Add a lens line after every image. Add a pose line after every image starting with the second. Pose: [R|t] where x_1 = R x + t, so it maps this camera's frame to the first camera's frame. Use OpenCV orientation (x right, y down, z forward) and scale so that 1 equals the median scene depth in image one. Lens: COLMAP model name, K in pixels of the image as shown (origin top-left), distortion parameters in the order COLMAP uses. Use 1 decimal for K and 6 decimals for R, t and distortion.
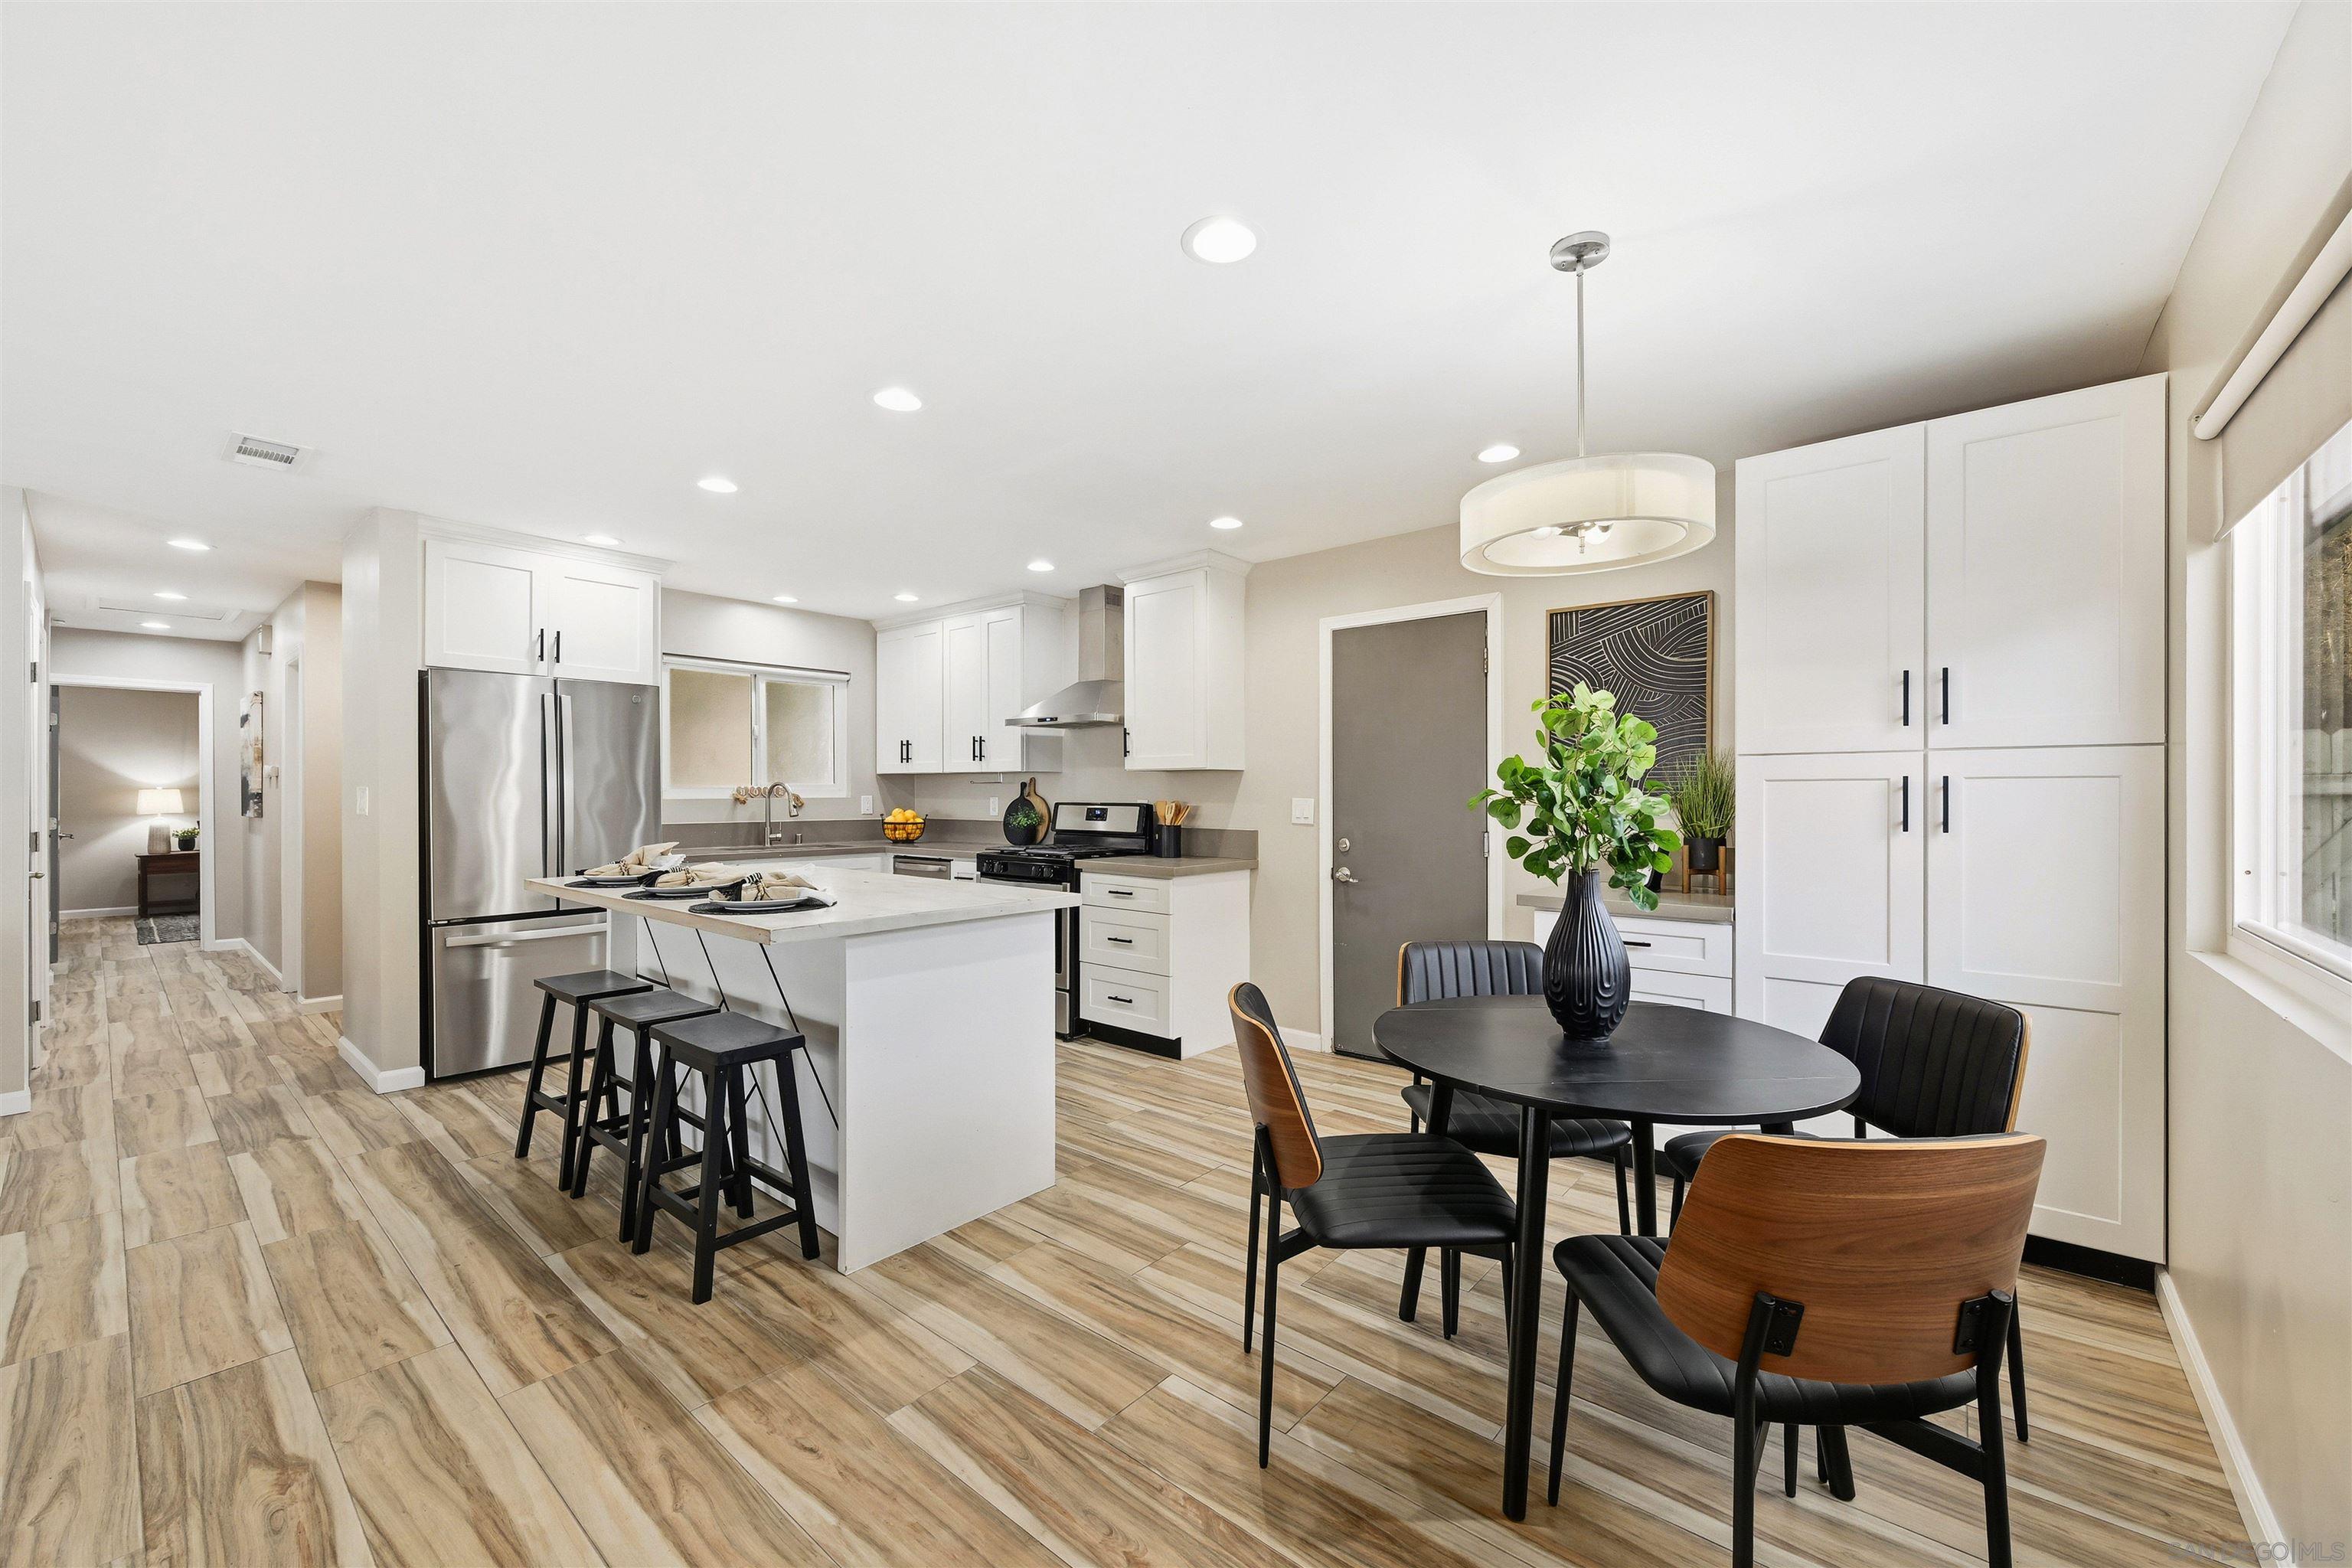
lens RADIAL K [[917.7, 0, 1180.3], [0, 917.7, 798.0], [0, 0, 1]] dist [-0.002162, 0.000647]
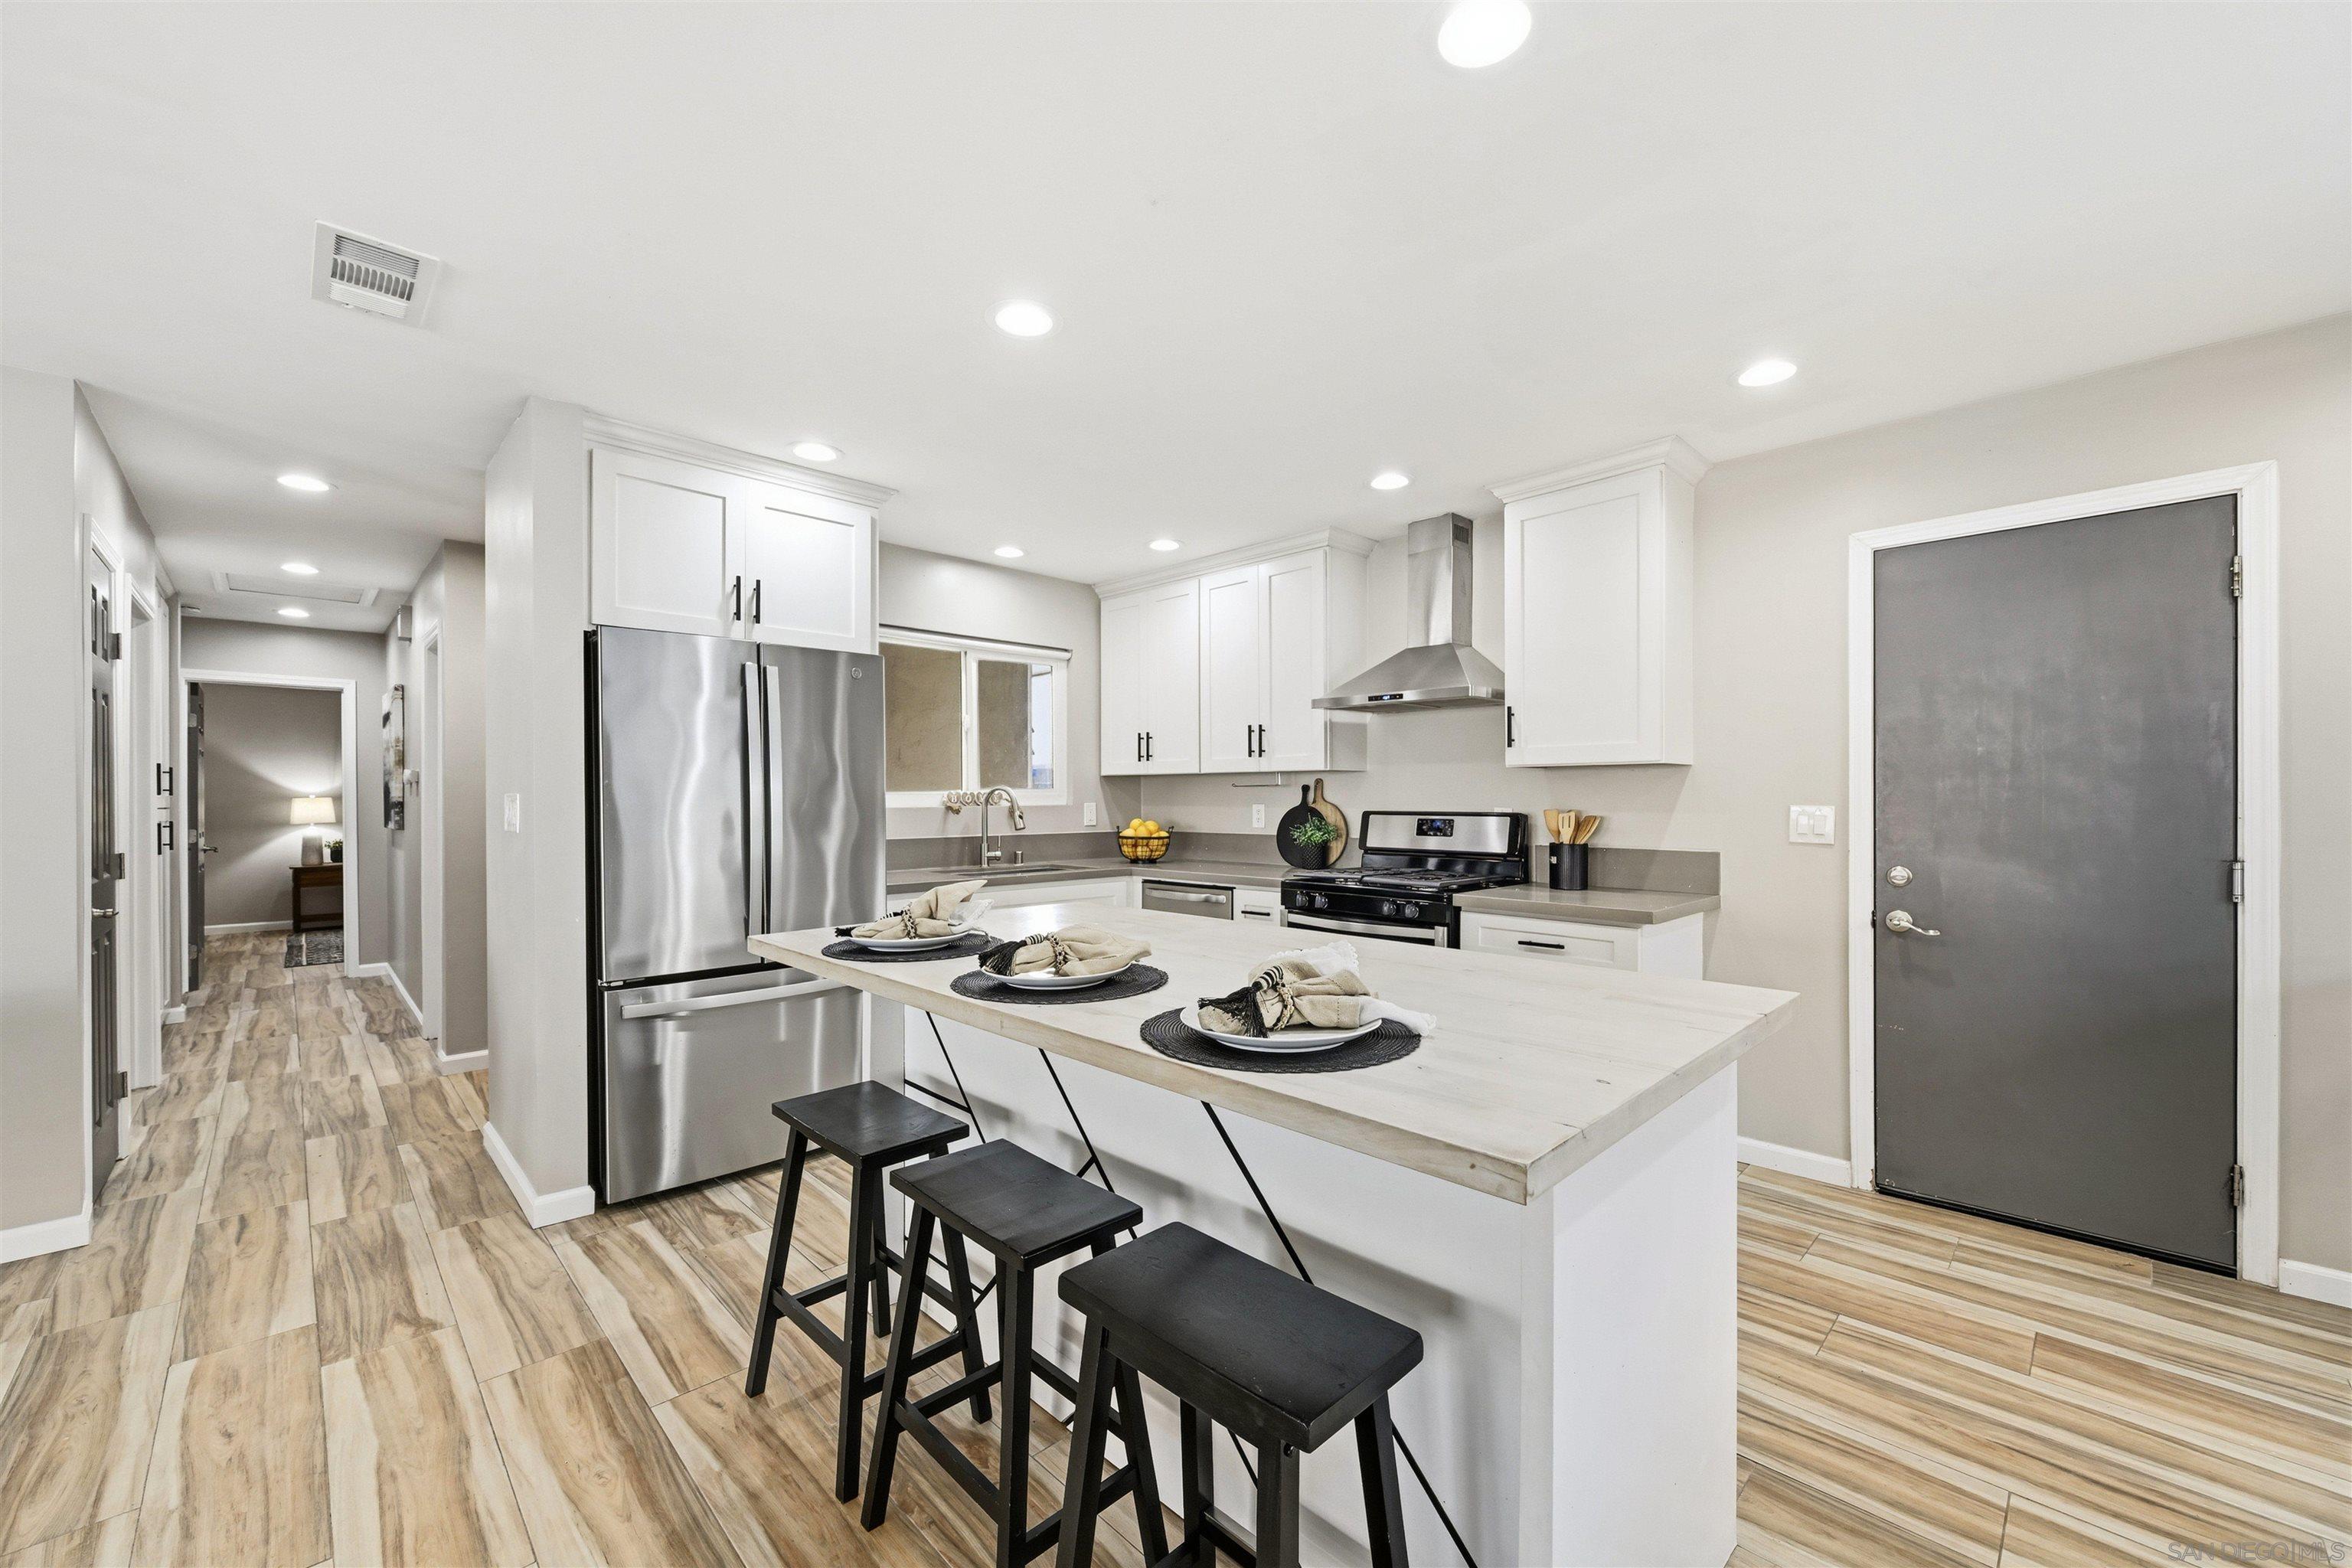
lens RADIAL K [[917.7, 0, 1178.9], [0, 917.7, 803.4], [0, 0, 1]] dist [-0.002162, 0.000647]
pose [[0.995329, -0.003061, -0.096494, -0.267142], [0.003112, 0.999995, 0.000375, -0.002624], [0.096493, -0.000674, 0.995333, 0.295874]]
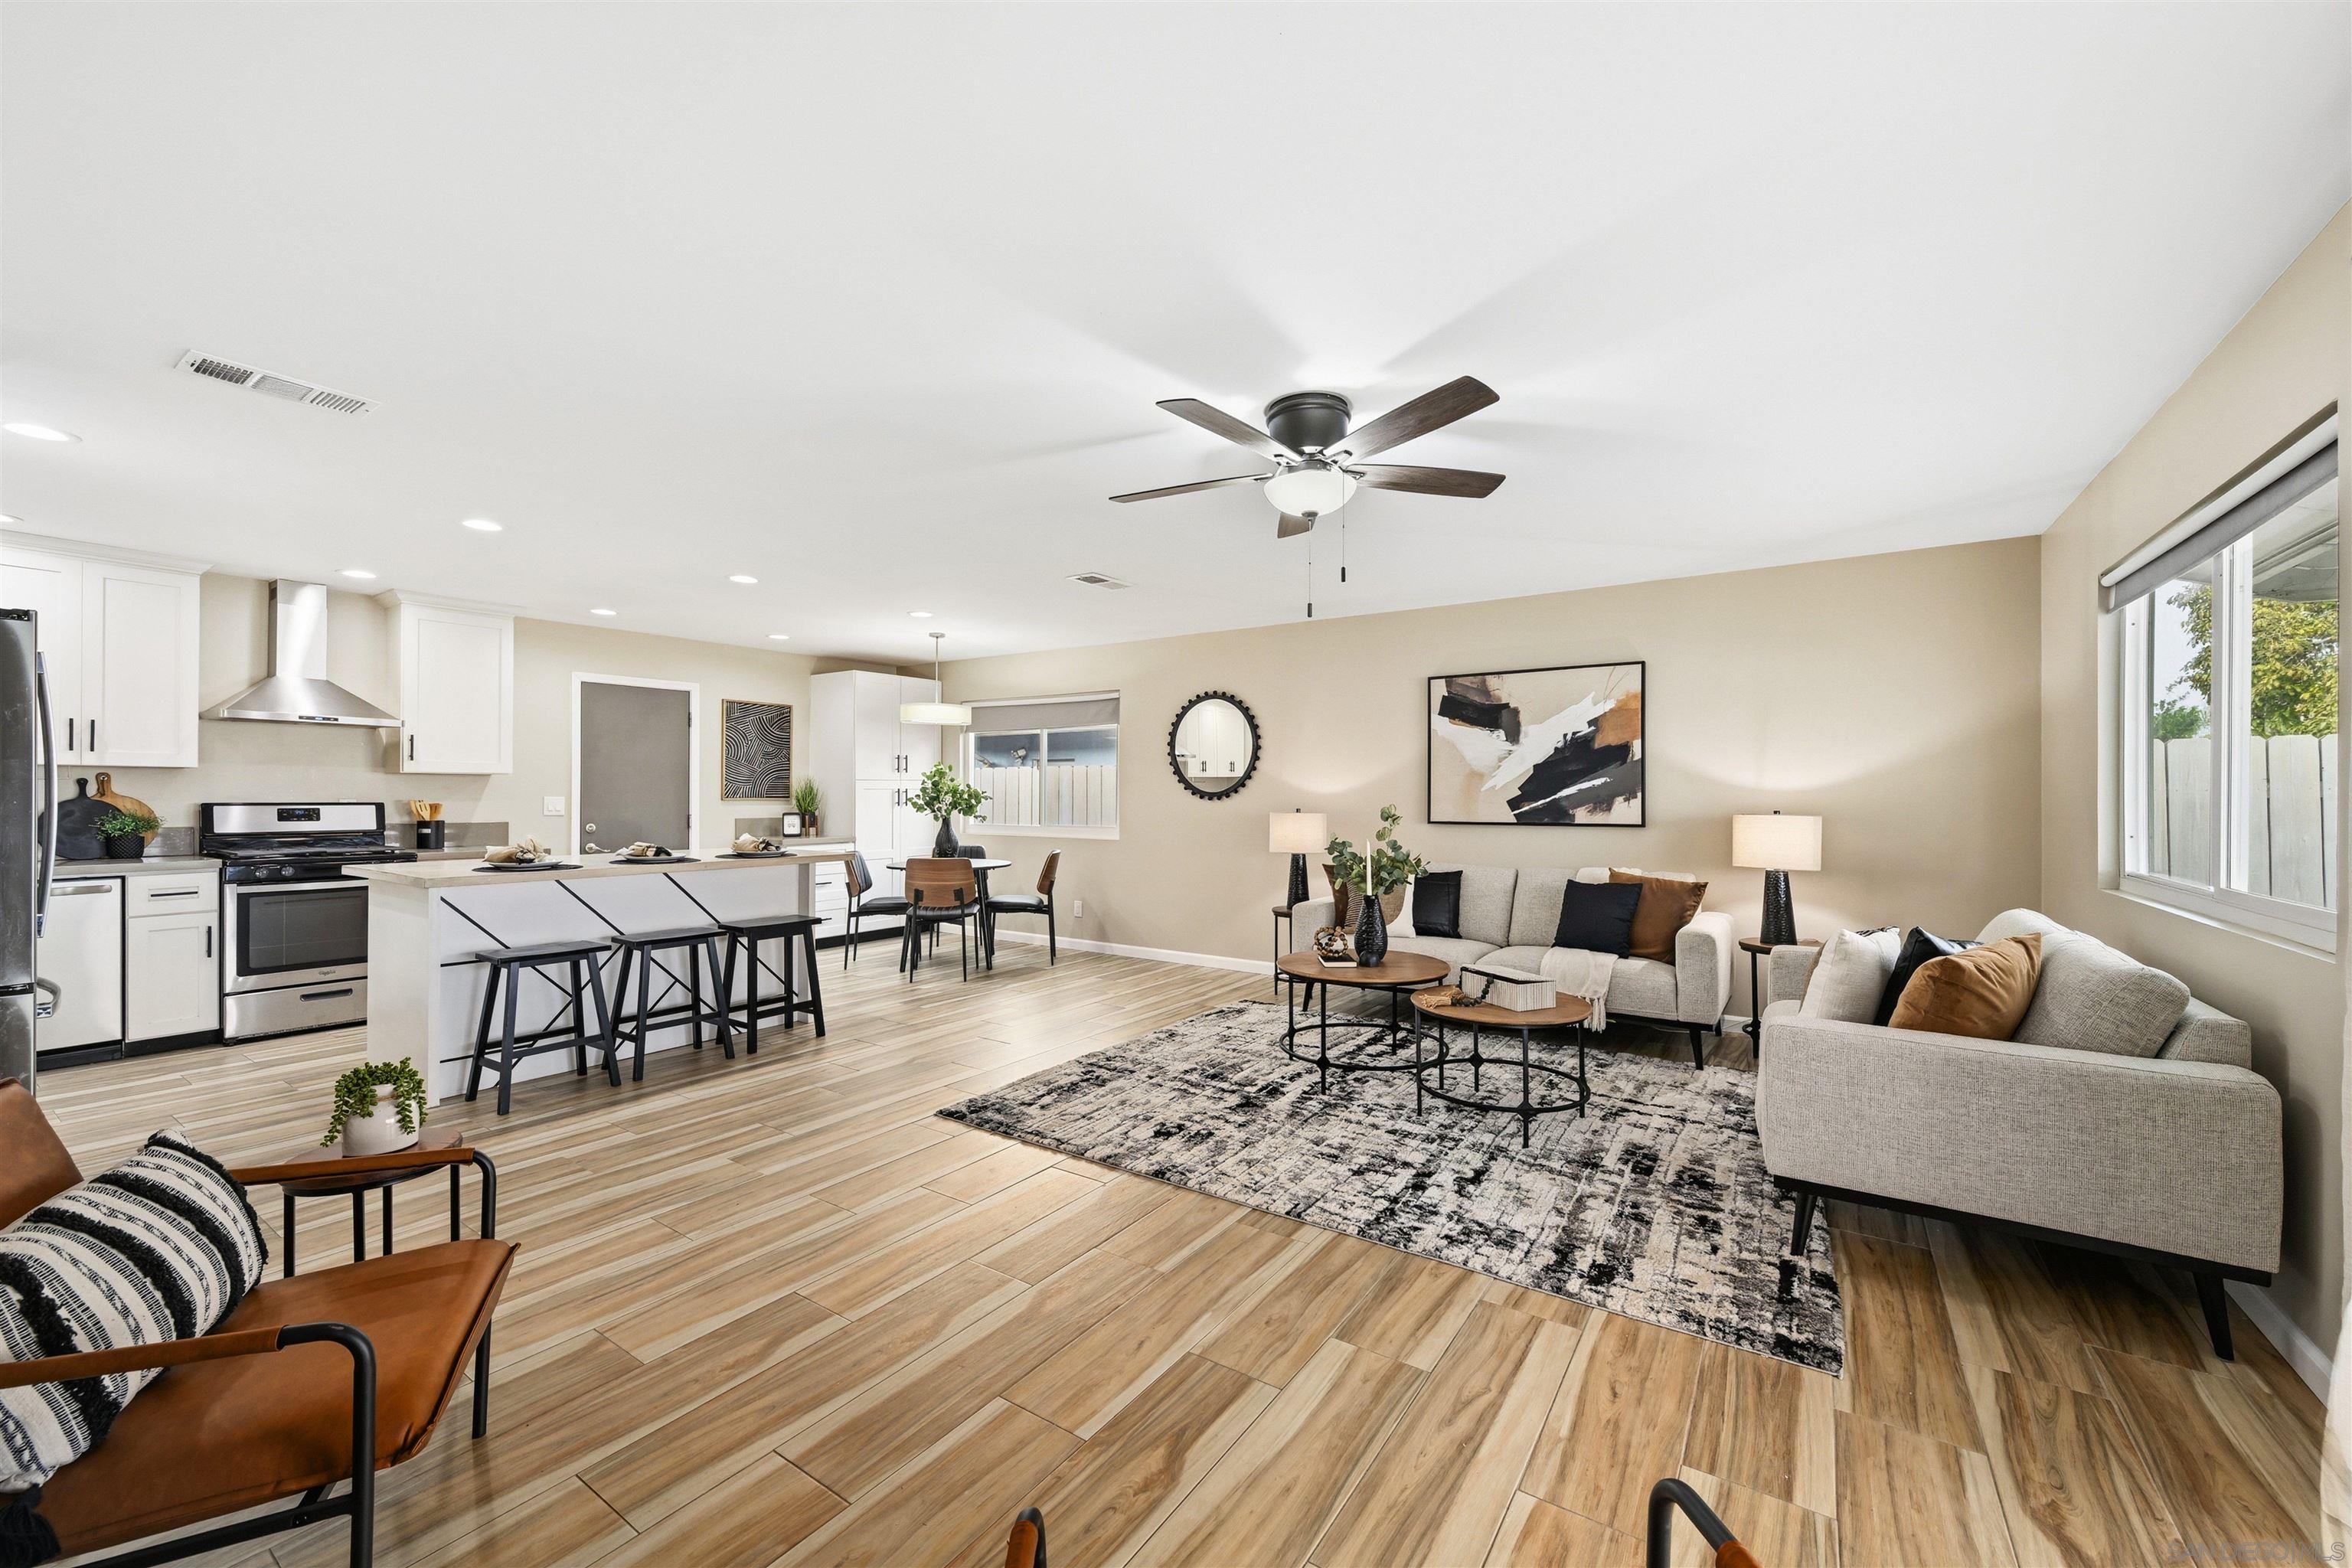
lens RADIAL K [[917.7, 0, 1193.6], [0, 917.7, 791.3], [0, 0, 1]] dist [-0.002162, 0.000647]
pose [[-0.109117, 0.001465, 0.994028, -1.381446], [0.001055, 0.999999, -0.001358, -0.004937], [-0.994028, 0.000900, -0.109119, 0.193327]]
